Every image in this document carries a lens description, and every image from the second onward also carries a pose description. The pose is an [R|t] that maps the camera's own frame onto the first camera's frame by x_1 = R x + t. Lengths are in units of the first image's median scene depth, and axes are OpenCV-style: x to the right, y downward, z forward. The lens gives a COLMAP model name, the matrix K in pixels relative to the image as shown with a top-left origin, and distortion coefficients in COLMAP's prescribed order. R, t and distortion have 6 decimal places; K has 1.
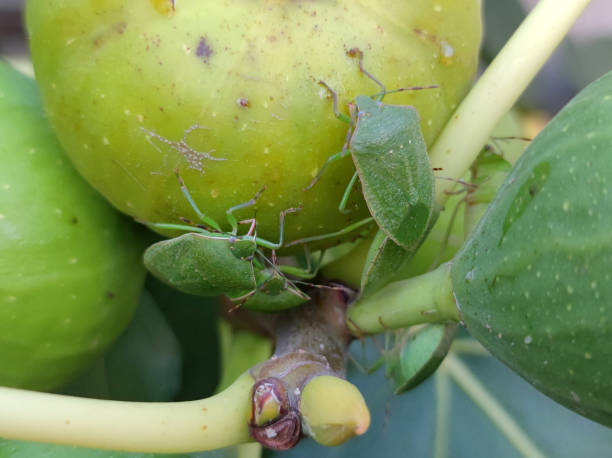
lens RADIAL K [[1014.0, 0, 306.0], [0, 1014.0, 229.0], [0, 0, 1]] dist [-0.039982, -0.147775]
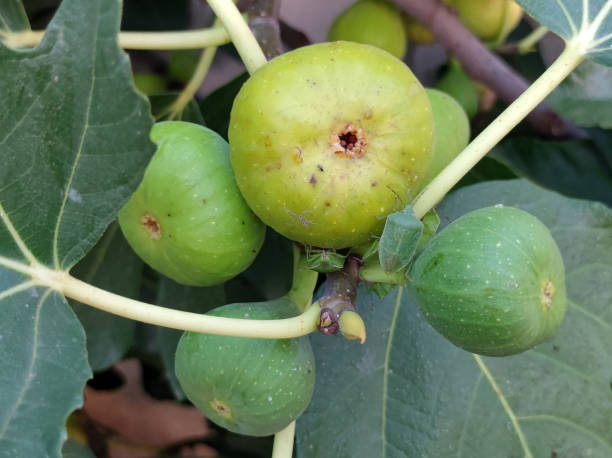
lens RADIAL K [[977.0, 0, 306.0], [0, 977.0, 229.0], [0, 0, 1]] dist [0.089740, -0.117337]
pose [[0.996149, 0.085459, 0.019618, -0.153213], [-0.087604, 0.960593, 0.263794, -0.676910], [0.003699, -0.264497, 0.964380, -1.282567]]
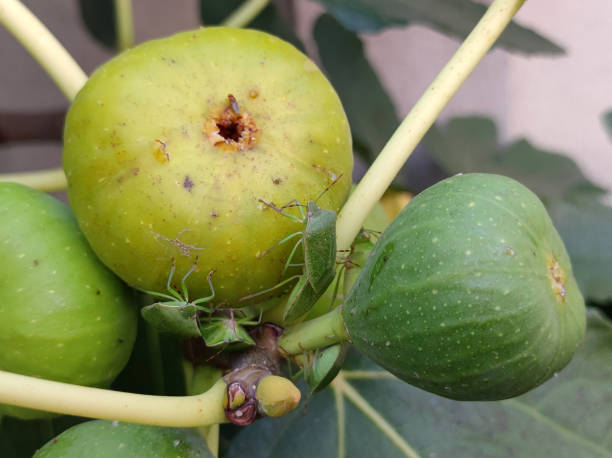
lens RADIAL K [[977.0, 0, 306.0], [0, 977.0, 229.0], [0, 0, 1]] dist [0.089740, -0.117337]
pose [[0.992815, -0.042745, 0.111764, -0.090960], [0.051304, 0.995873, -0.074865, 0.027457], [-0.108103, 0.080061, 0.990911, -0.605150]]
